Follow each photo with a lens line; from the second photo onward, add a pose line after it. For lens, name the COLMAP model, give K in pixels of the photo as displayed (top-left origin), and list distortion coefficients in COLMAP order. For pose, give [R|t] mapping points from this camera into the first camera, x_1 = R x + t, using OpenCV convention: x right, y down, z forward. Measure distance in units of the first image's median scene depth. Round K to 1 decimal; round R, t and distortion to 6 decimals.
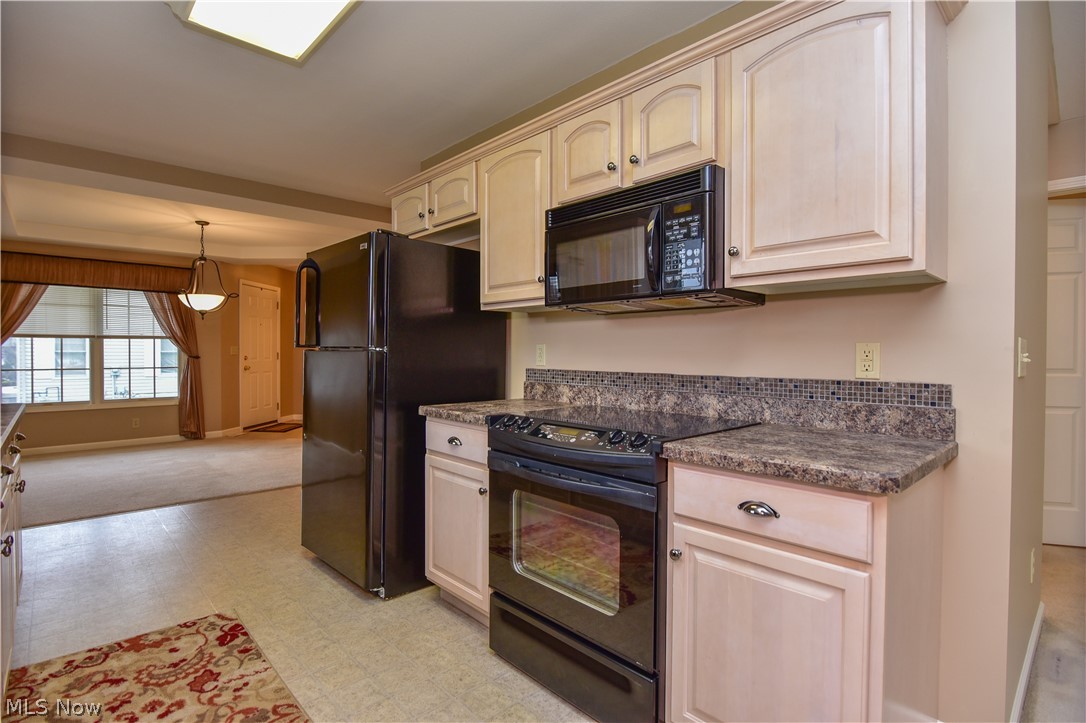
lens RADIAL K [[530.8, 0, 542.5], [0, 530.8, 356.3], [0, 0, 1]] dist [-0.014033, -0.000405]
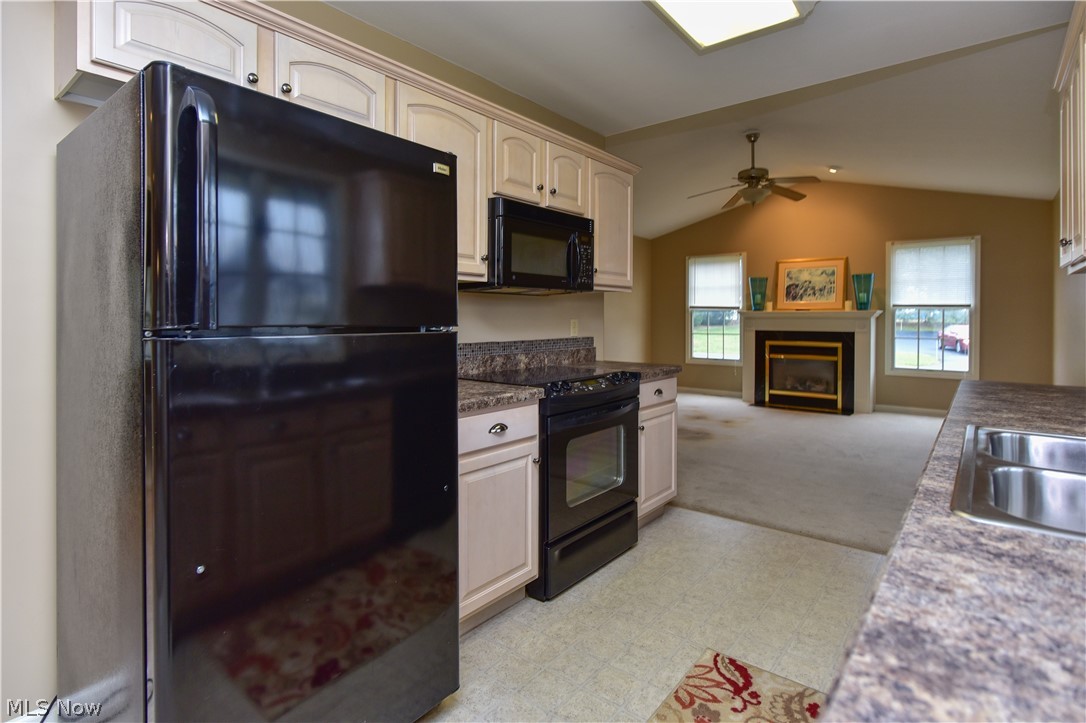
lens RADIAL K [[545.9, 0, 543.1], [0, 545.9, 319.9], [0, 0, 1]] dist [-0.000266, 0.000026]
pose [[-0.138604, -0.009447, 0.990303, -1.199893], [0.006607, 0.999923, 0.010464, -0.036978], [-0.990326, 0.007993, -0.138531, 1.151852]]
